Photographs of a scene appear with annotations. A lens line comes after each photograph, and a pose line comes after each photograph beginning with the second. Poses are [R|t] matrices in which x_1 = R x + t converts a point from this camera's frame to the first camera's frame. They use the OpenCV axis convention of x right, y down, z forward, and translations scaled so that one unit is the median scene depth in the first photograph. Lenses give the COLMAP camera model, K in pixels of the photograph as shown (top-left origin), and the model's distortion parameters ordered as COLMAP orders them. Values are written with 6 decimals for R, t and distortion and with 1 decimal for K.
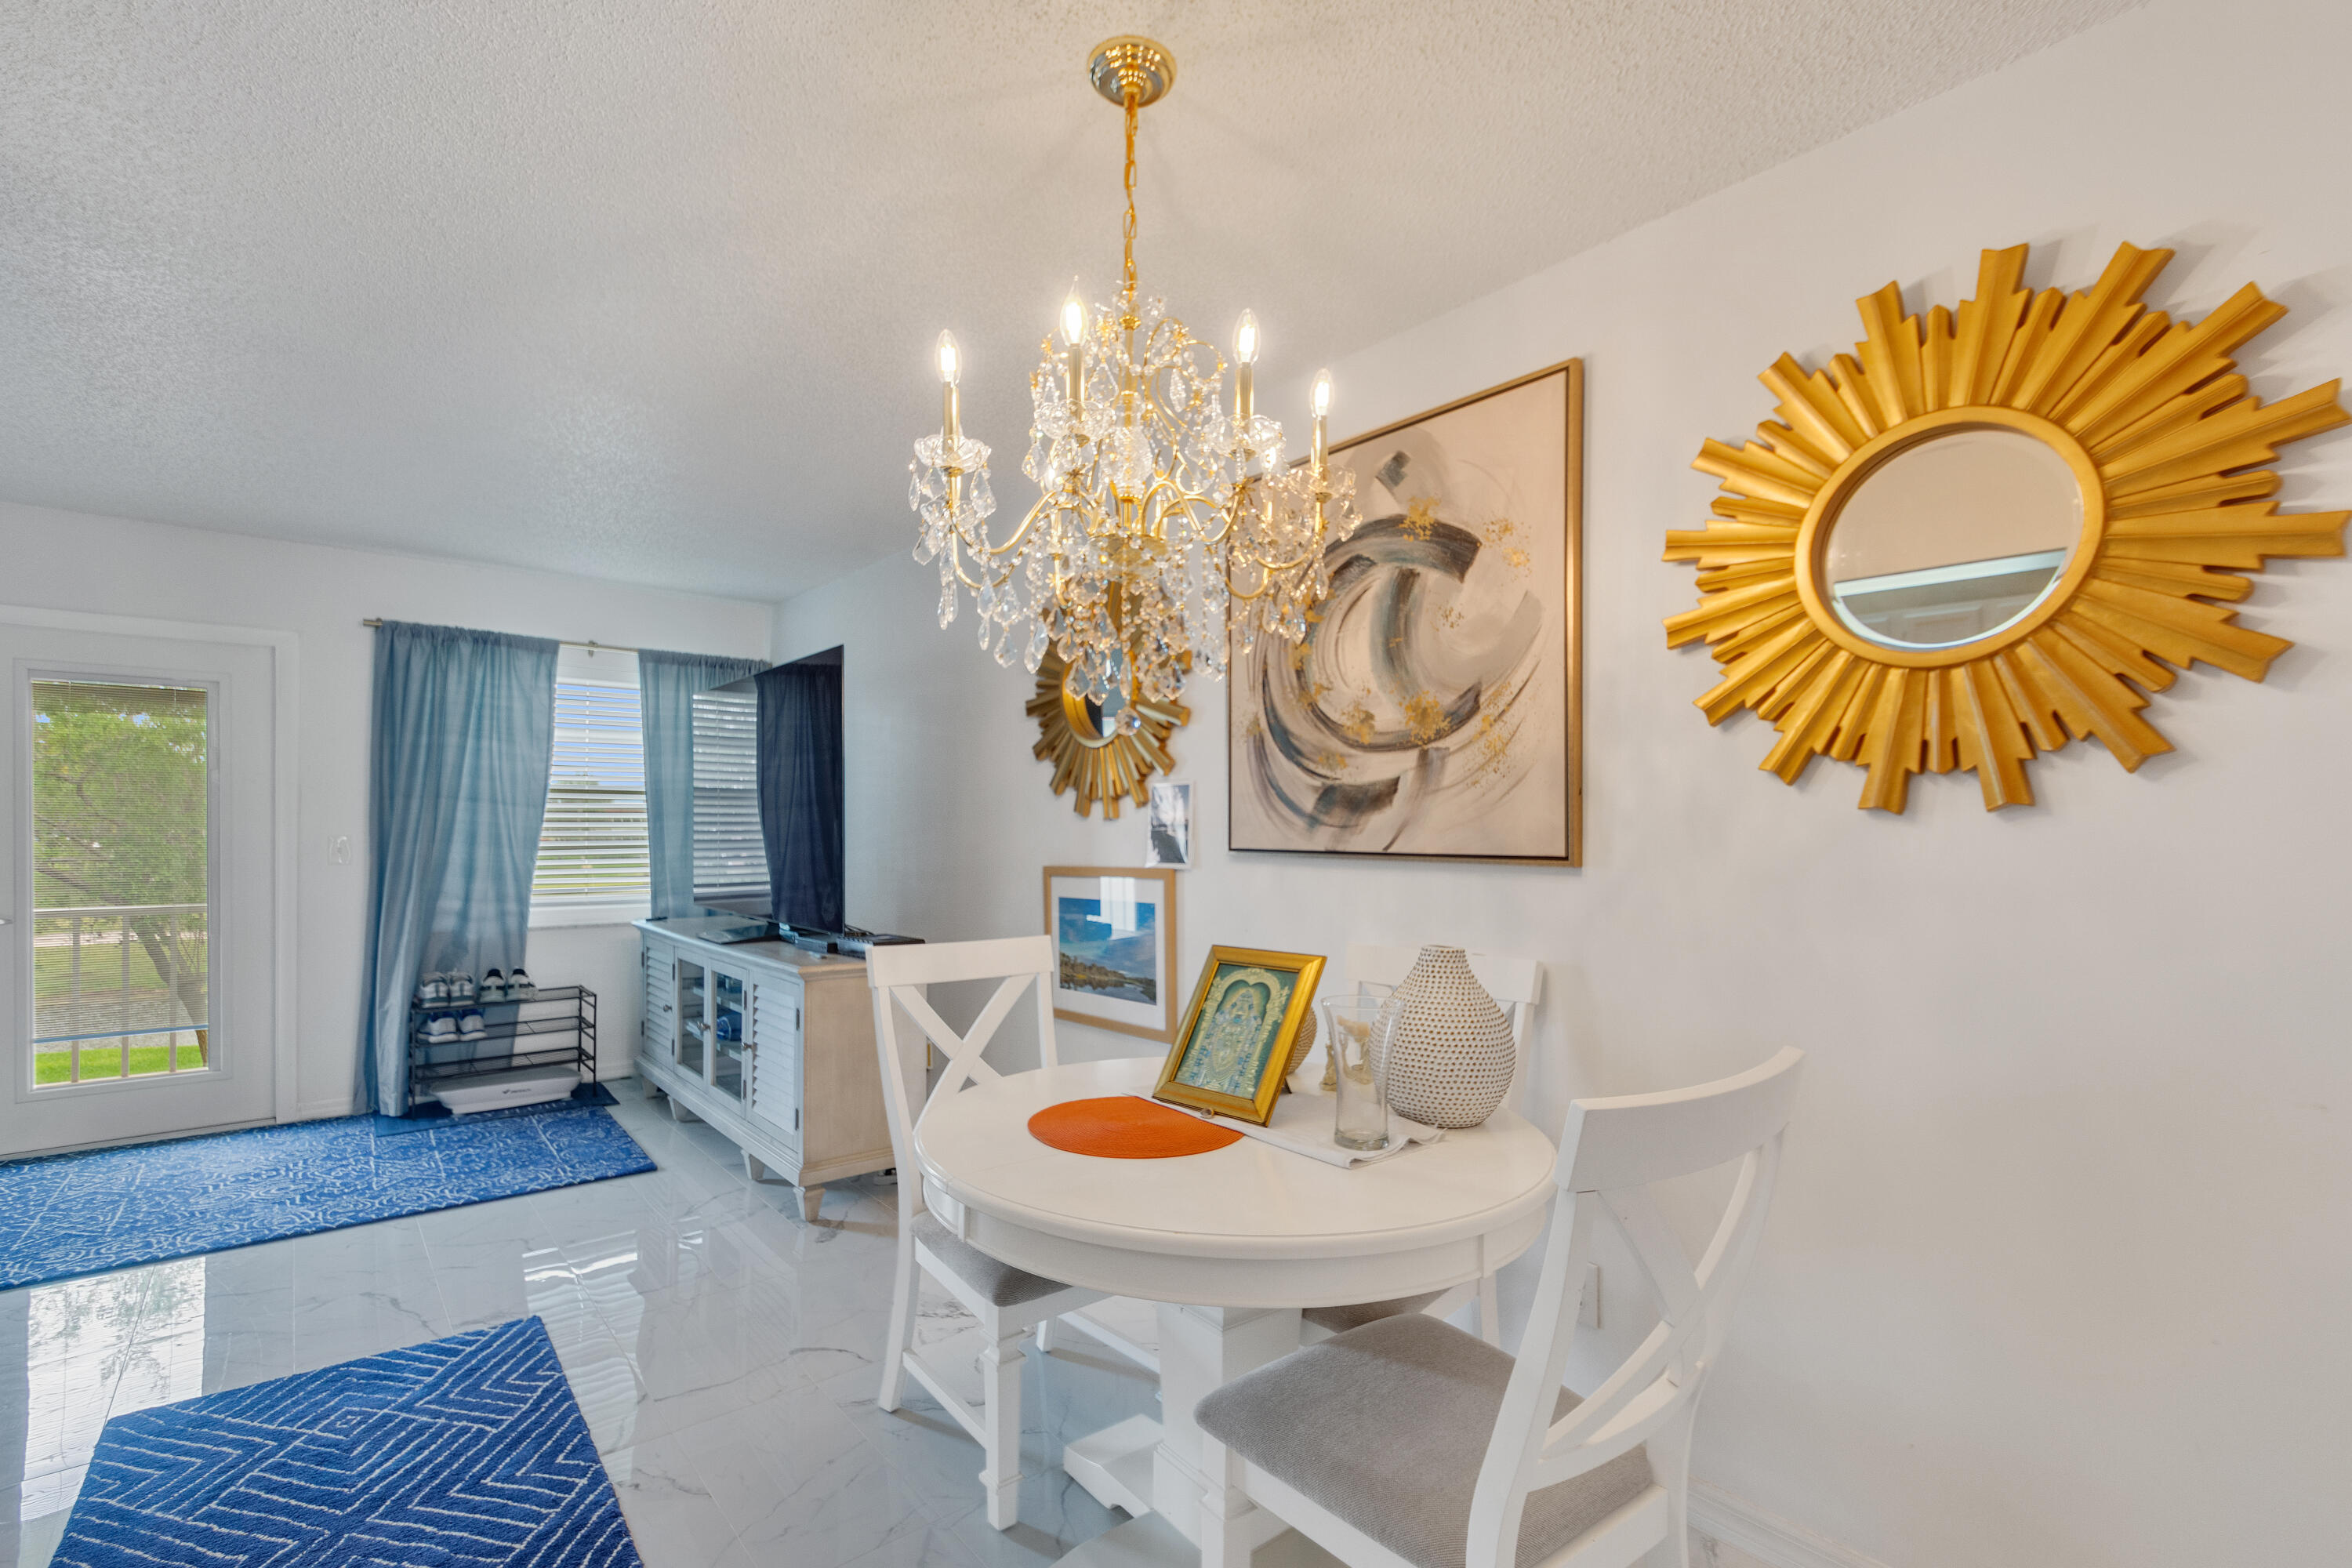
lens RADIAL K [[1036.1, 0, 1196.1], [0, 1036.1, 821.7], [0, 0, 1]] dist [0.008896, -0.008865]
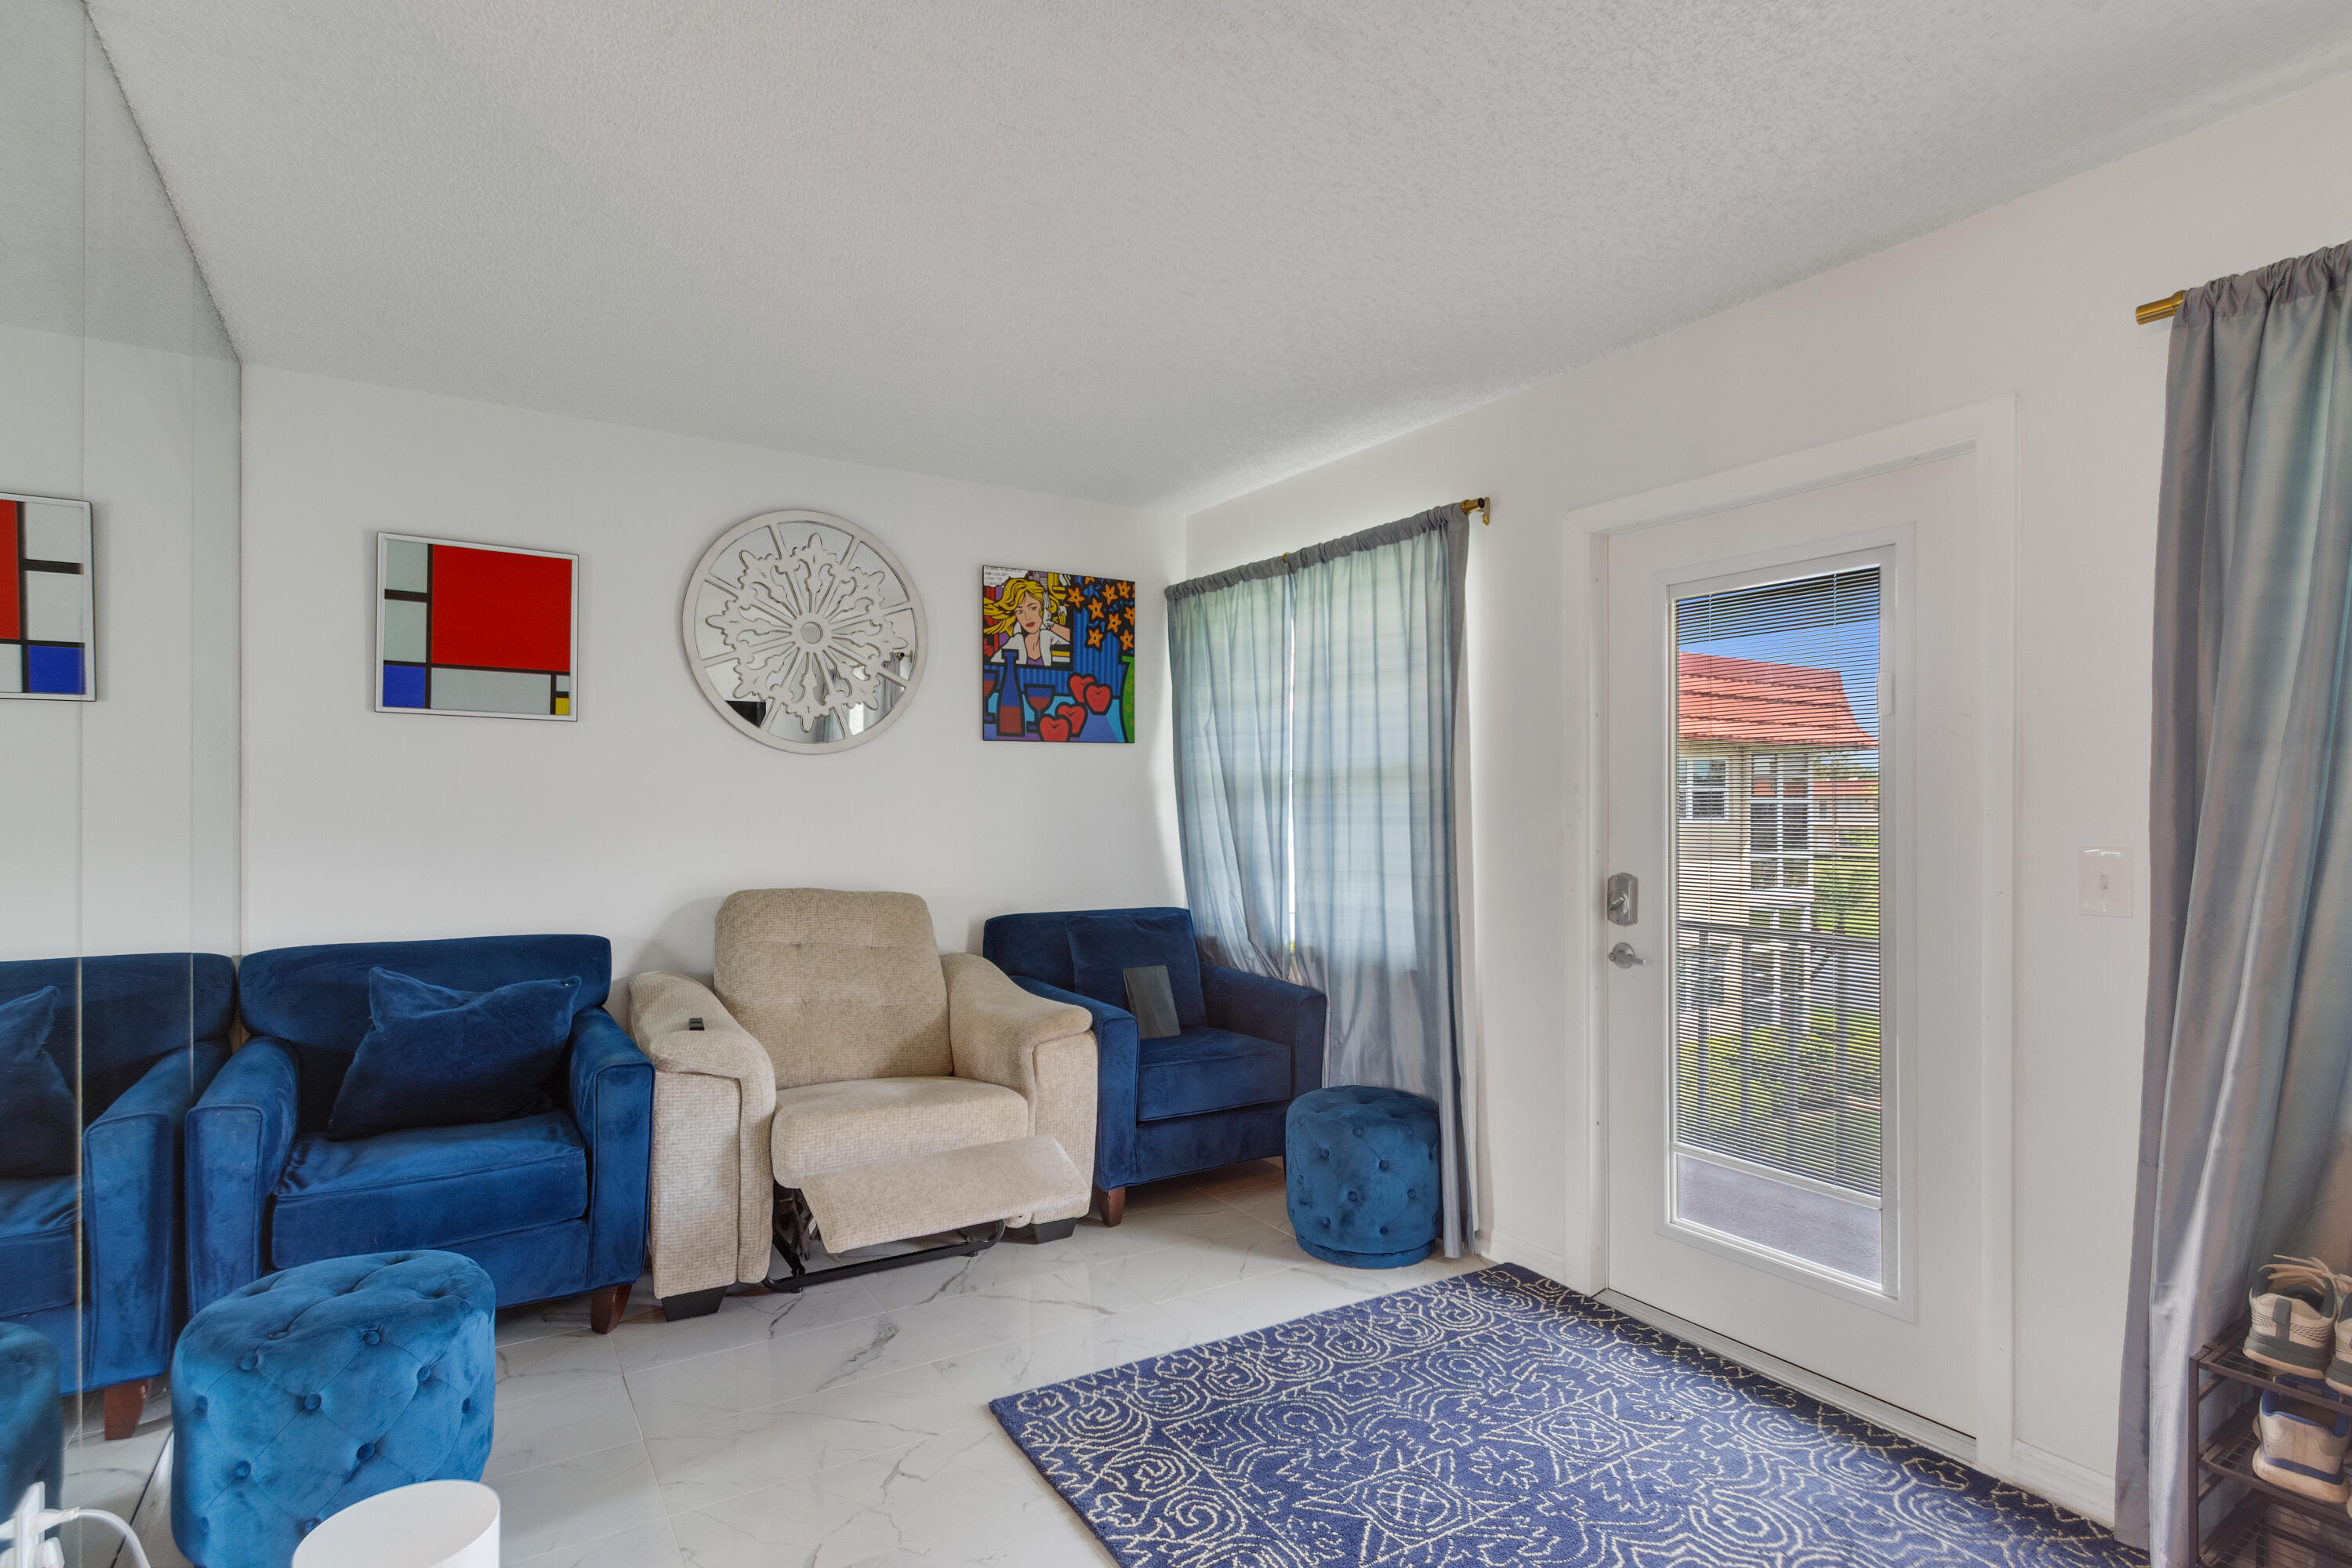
lens RADIAL K [[1167.4, 0, 1159.0], [0, 1167.4, 801.2], [0, 0, 1]] dist [-0.009246, 0.004348]
pose [[-0.163245, -0.007757, -0.986555, -0.321714], [-0.002620, 0.999969, -0.007429, -0.001008], [0.986582, 0.001372, -0.163260, 0.749310]]
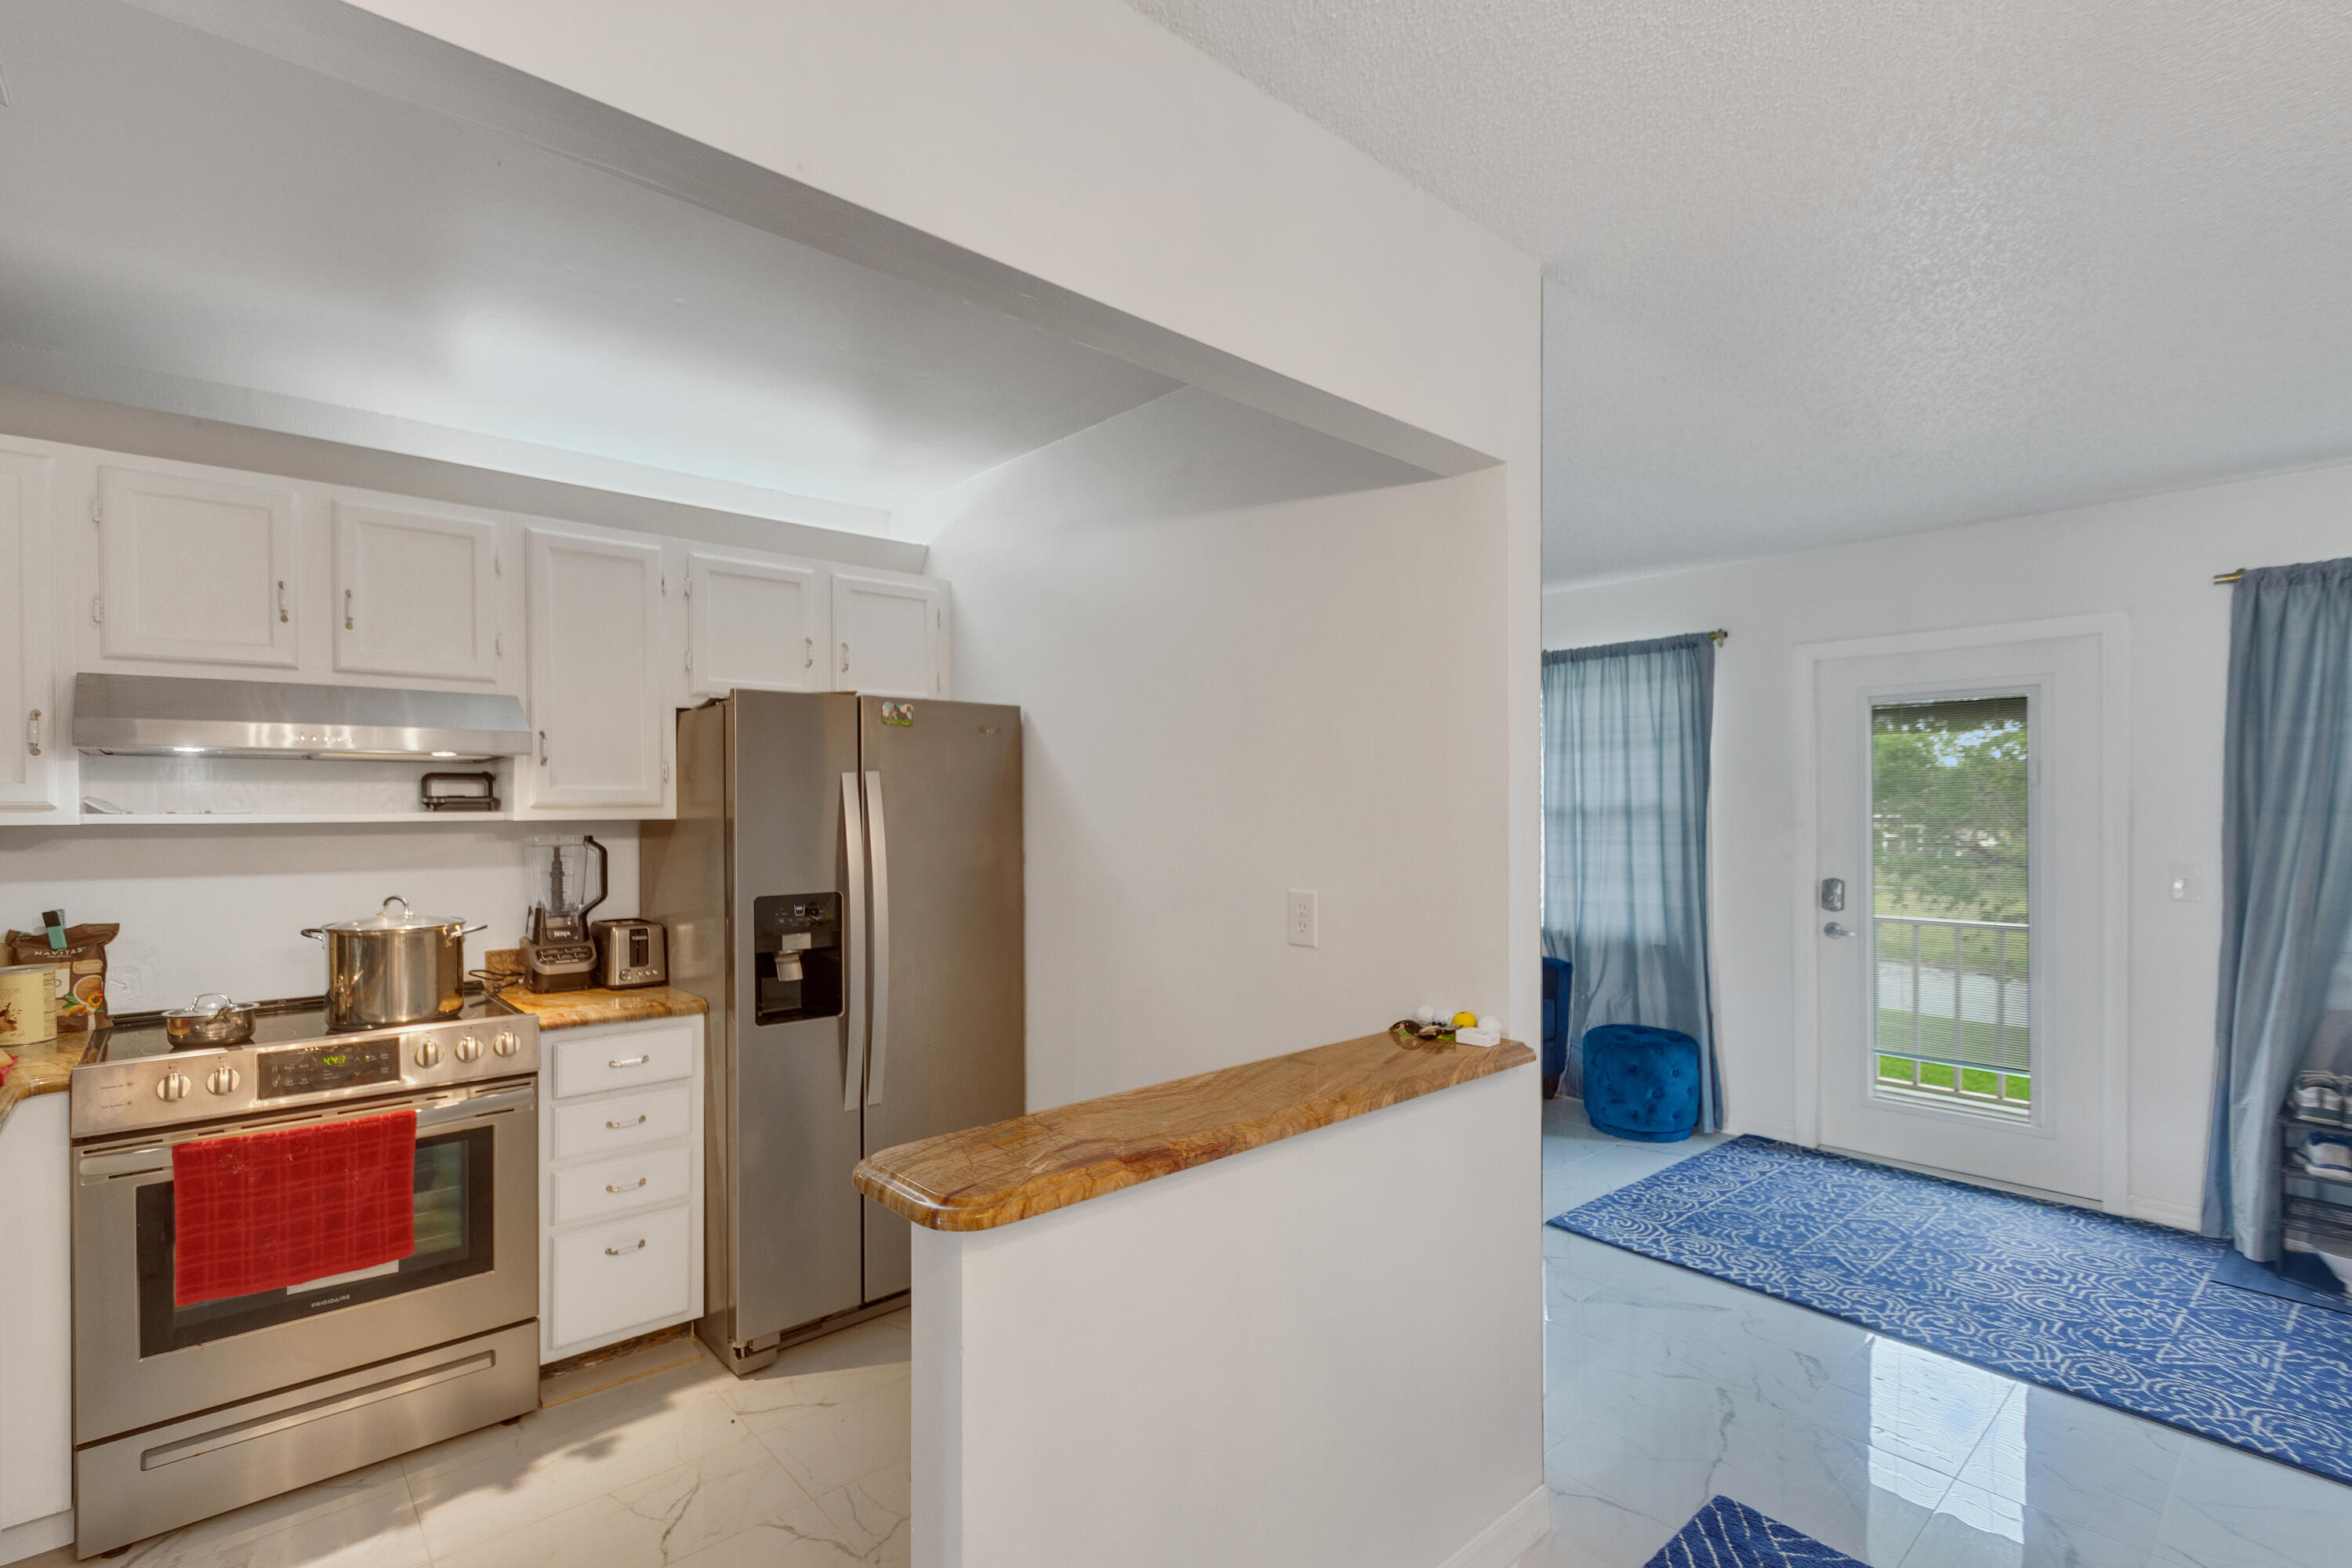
lens RADIAL K [[1090.4, 0, 1154.2], [0, 1090.4, 810.0], [0, 0, 1]] dist [0.001841, -0.001171]
pose [[0.010007, -0.002361, -0.999947, -0.027067], [-0.000083, 0.999997, -0.002362, -0.026284], [0.999950, 0.000106, 0.010007, 0.245544]]
